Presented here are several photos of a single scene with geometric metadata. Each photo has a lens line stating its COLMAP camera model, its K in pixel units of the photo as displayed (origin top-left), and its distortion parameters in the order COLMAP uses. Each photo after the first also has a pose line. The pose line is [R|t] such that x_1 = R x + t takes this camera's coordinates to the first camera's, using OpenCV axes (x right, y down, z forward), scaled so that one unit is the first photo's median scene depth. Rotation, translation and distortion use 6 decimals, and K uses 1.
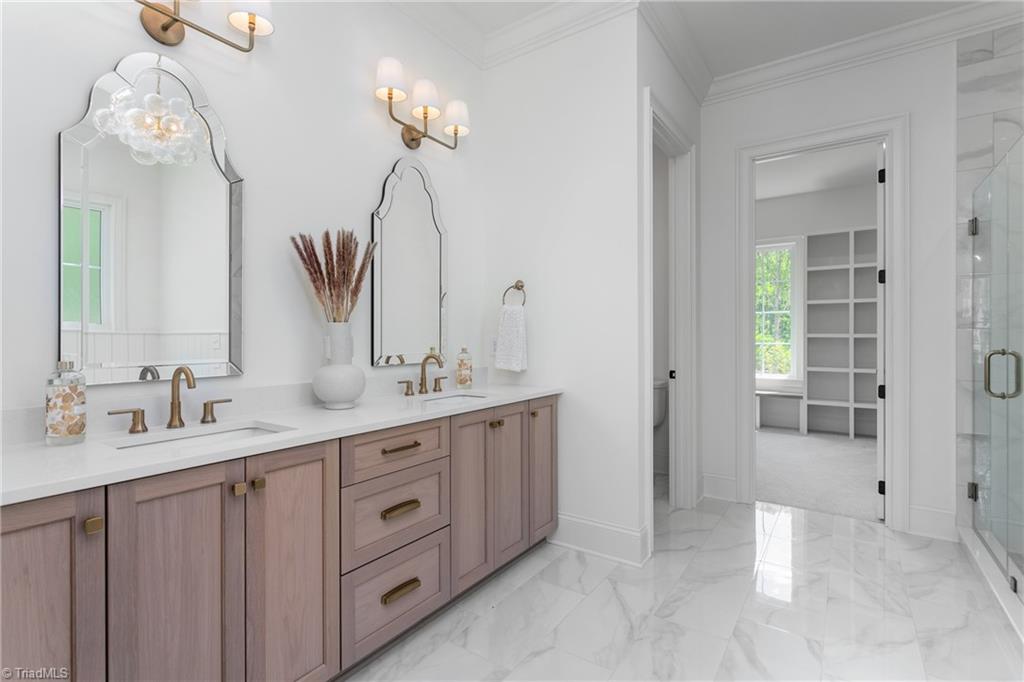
lens RADIAL K [[487.9, 0, 511.2], [0, 487.9, 337.7], [0, 0, 1]] dist [0.001868, 0.000136]
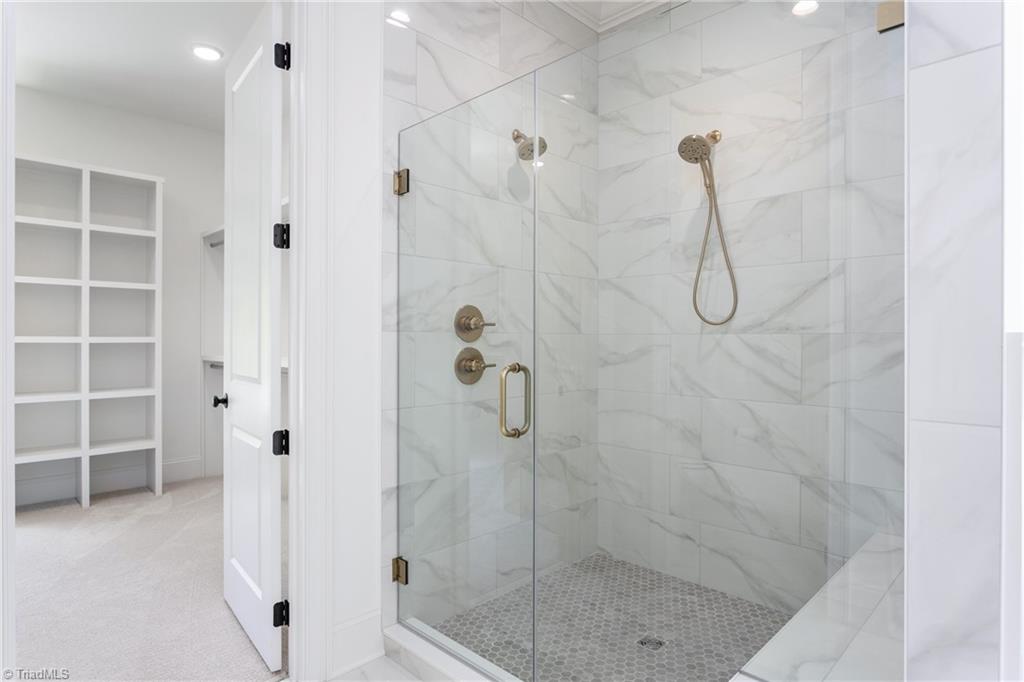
lens RADIAL K [[583.5, 0, 511.9], [0, 583.5, 338.7], [0, 0, 1]] dist [-0.014191, -0.000233]
pose [[0.195217, 0.002141, 0.980758, 0.175504], [0.001145, 0.999996, -0.002411, -0.006181], [-0.980759, 0.001593, 0.195214, 0.677892]]
